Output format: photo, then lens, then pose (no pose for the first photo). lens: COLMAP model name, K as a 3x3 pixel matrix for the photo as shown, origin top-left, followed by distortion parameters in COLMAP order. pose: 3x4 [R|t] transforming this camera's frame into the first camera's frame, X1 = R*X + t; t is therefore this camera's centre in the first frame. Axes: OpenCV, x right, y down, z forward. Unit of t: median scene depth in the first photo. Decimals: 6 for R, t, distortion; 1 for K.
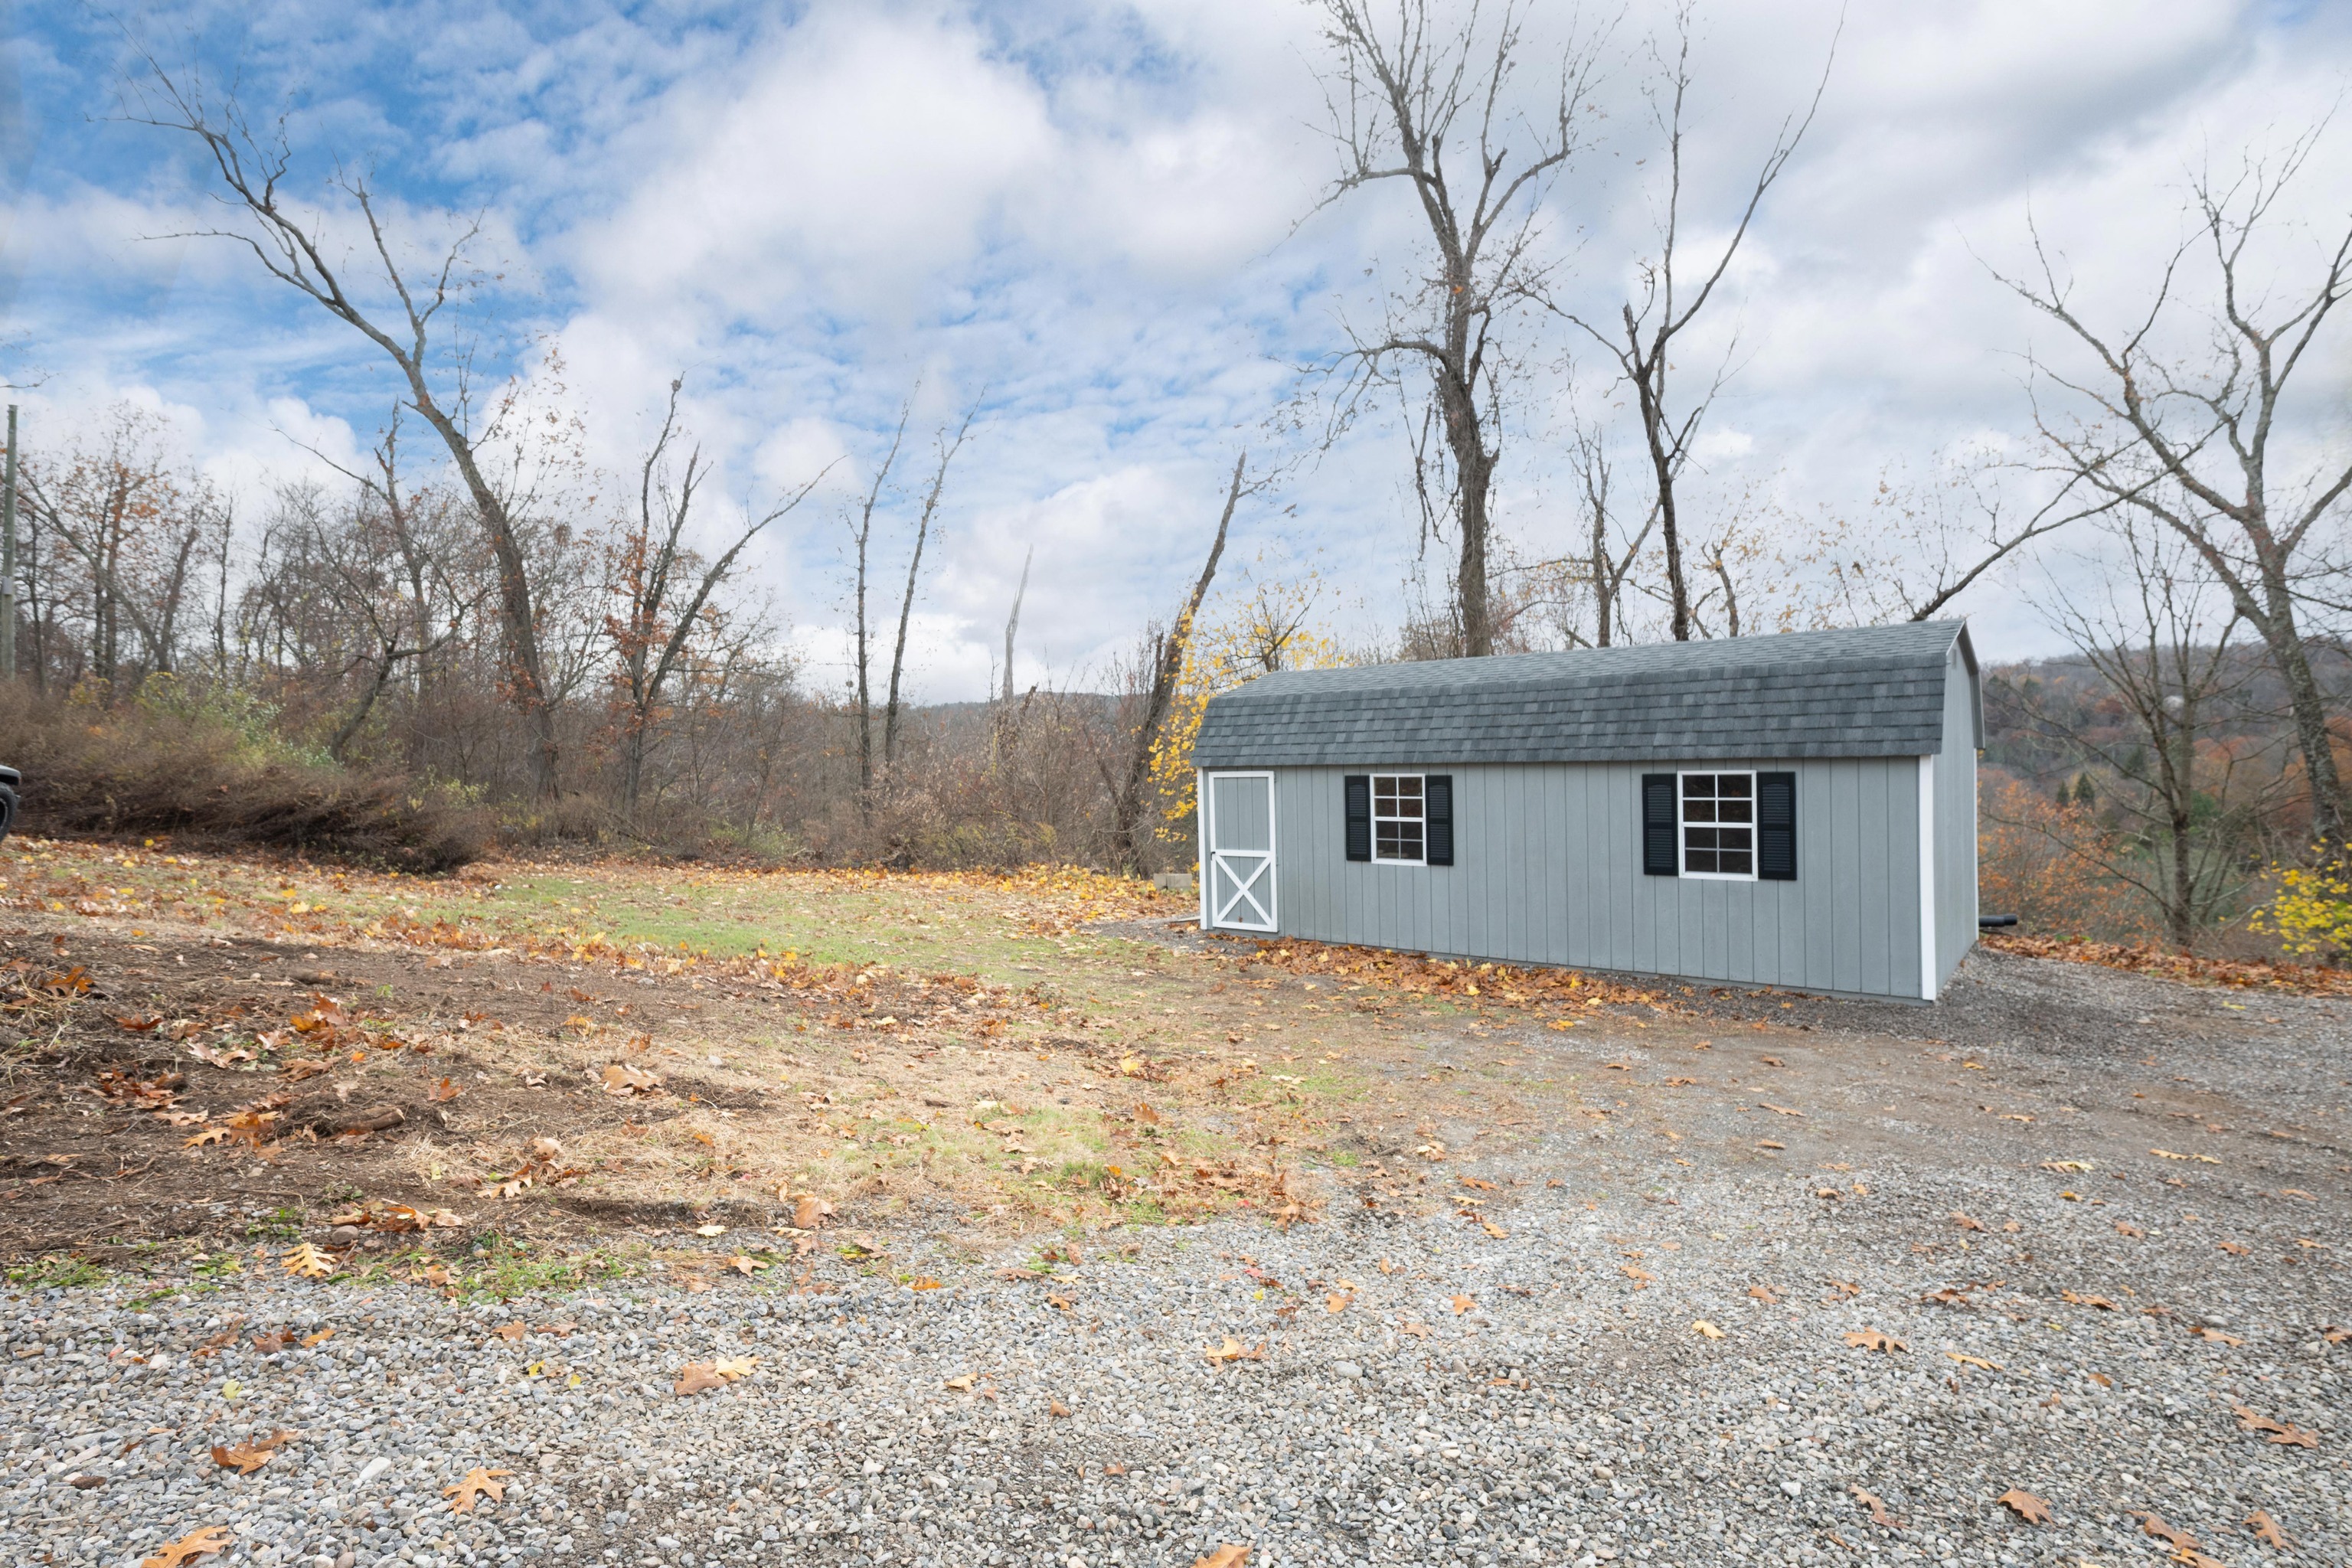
lens RADIAL K [[1154.3, 0, 1170.9], [0, 1154.3, 783.8], [0, 0, 1]] dist [0.001335, 0.000083]
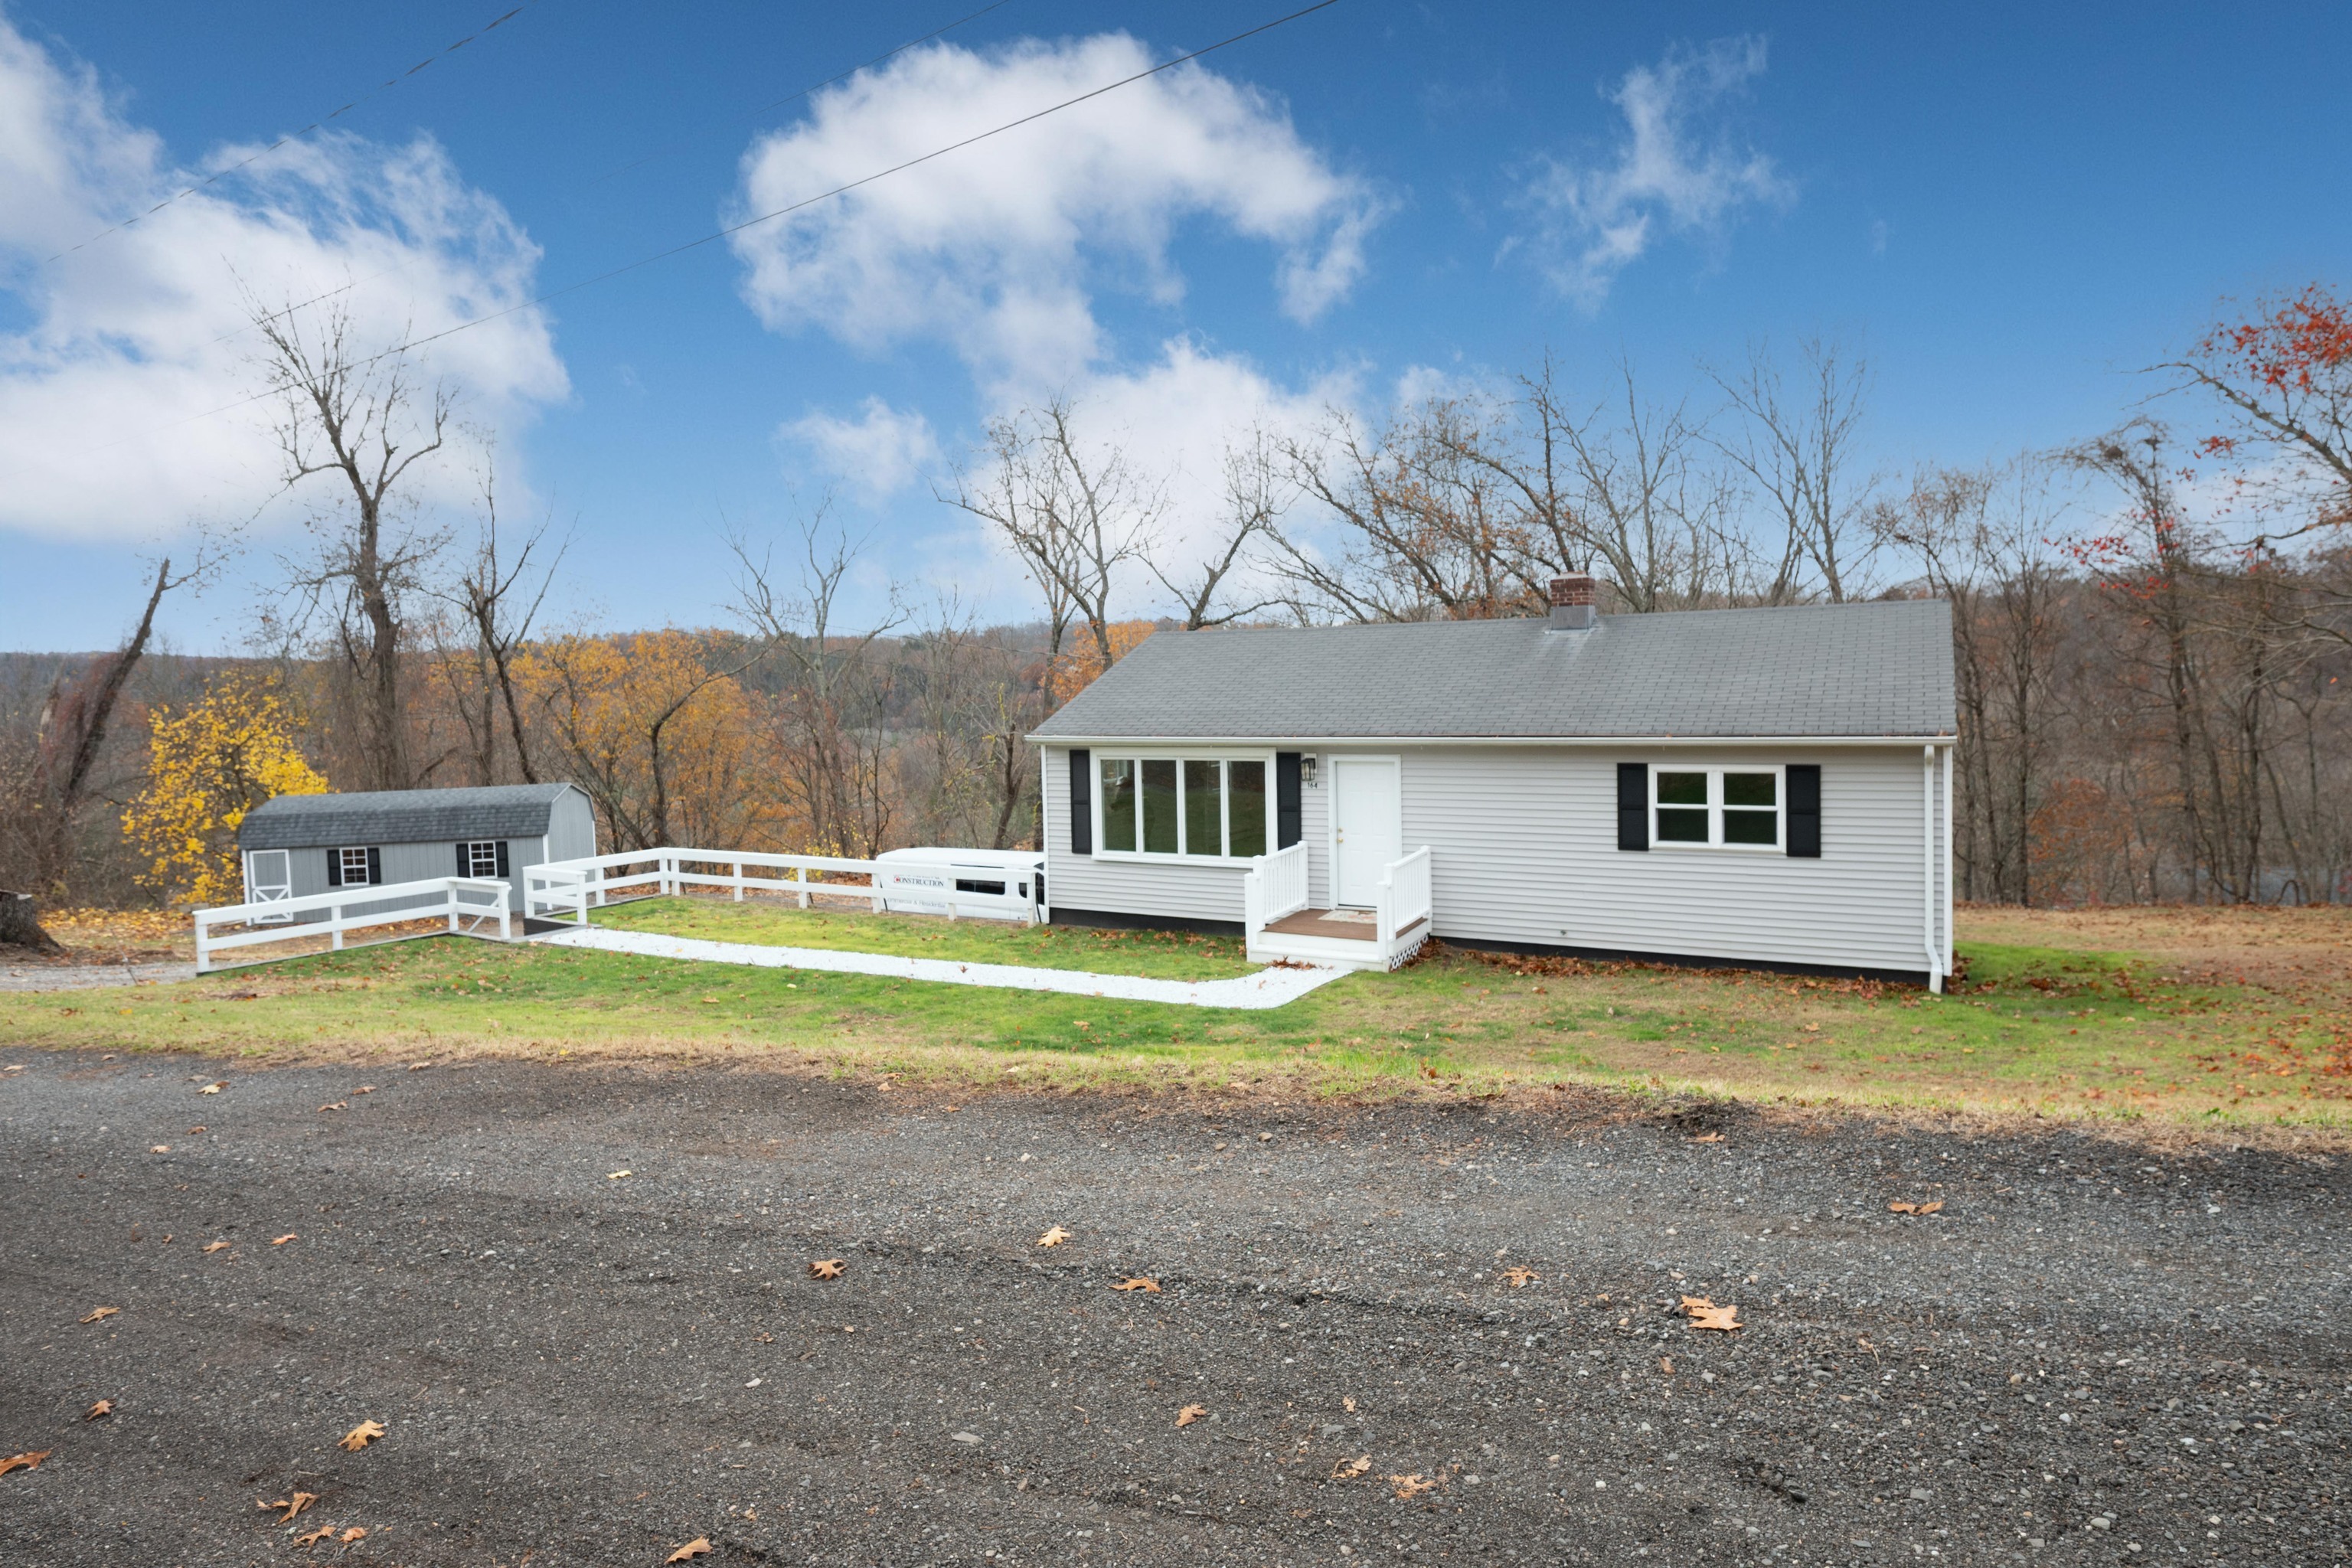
lens RADIAL K [[1338.9, 0, 1173.3], [0, 1338.9, 730.2], [0, 0, 1]] dist [-0.000738, -0.000934]
pose [[0.712017, -0.028094, 0.701600, -0.483358], [0.041793, 0.999123, -0.002407, -0.157901], [-0.700917, 0.031036, 0.712567, -1.973604]]
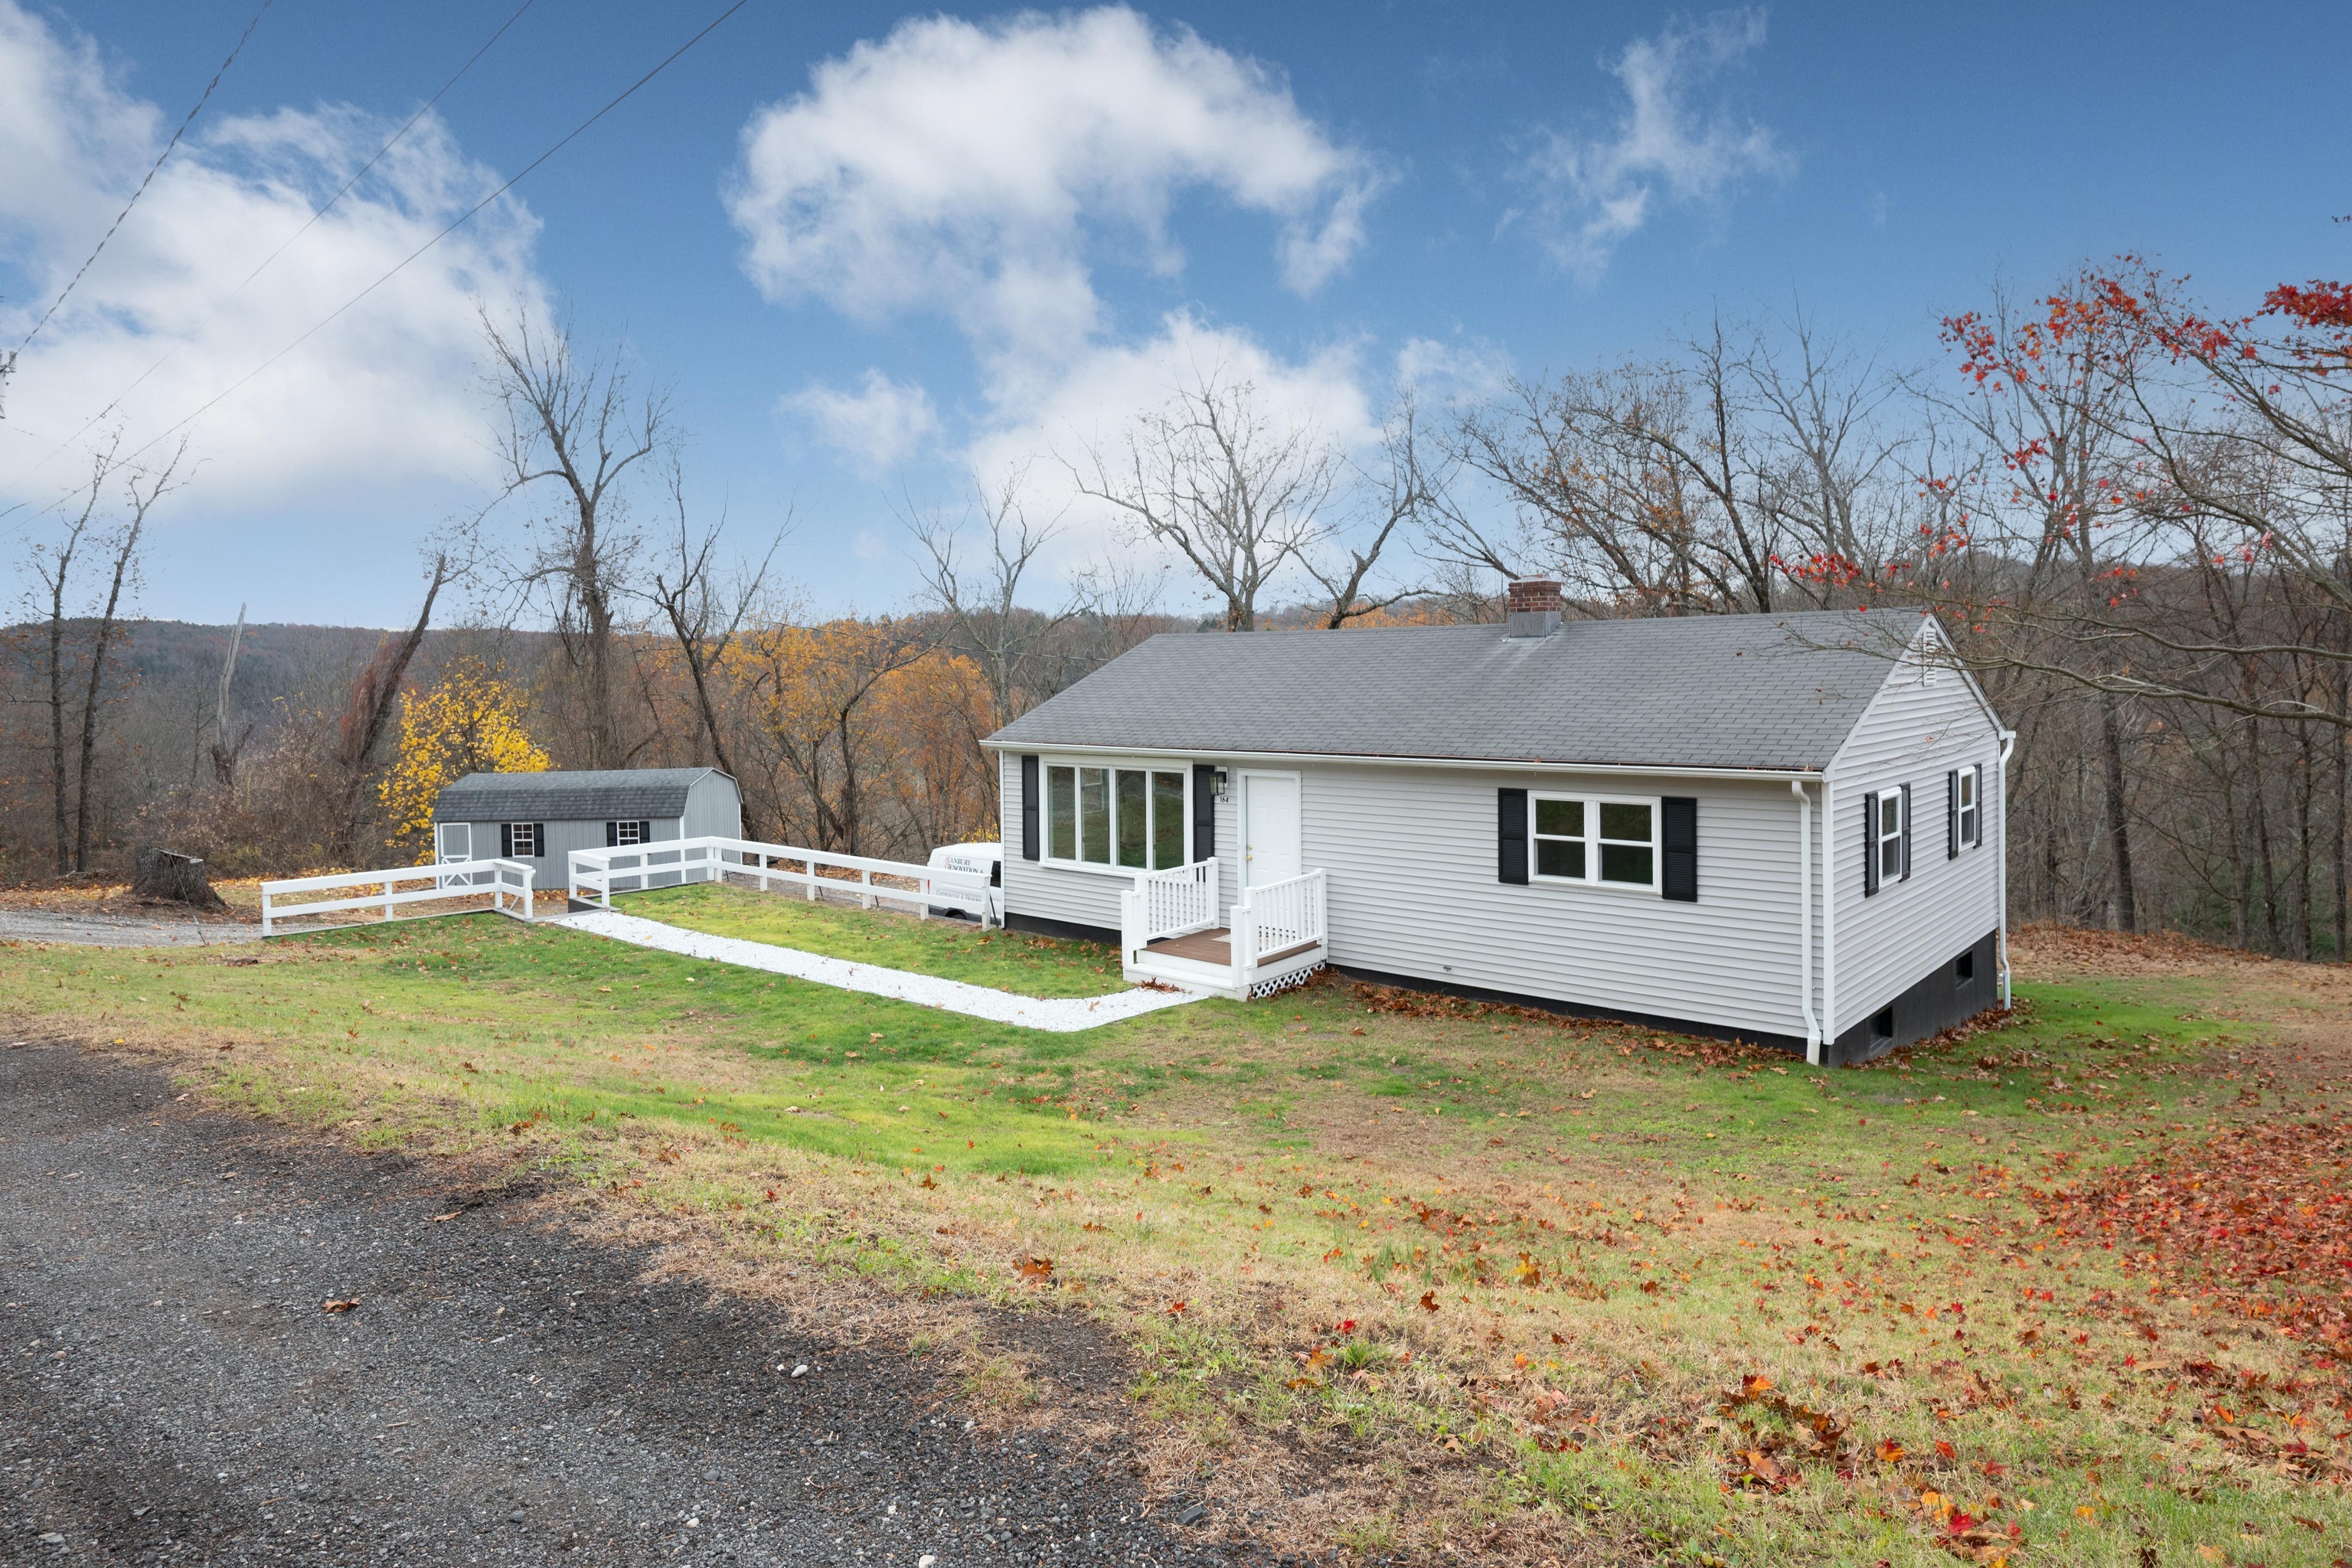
lens RADIAL K [[1385.4, 0, 1175.0], [0, 1385.4, 687.0], [0, 0, 1]] dist [-0.002354, -0.001646]
pose [[0.849694, -0.007711, 0.527220, -0.182791], [0.026080, 0.999284, -0.027417, -0.173998], [-0.526631, 0.037046, 0.849286, -2.237224]]
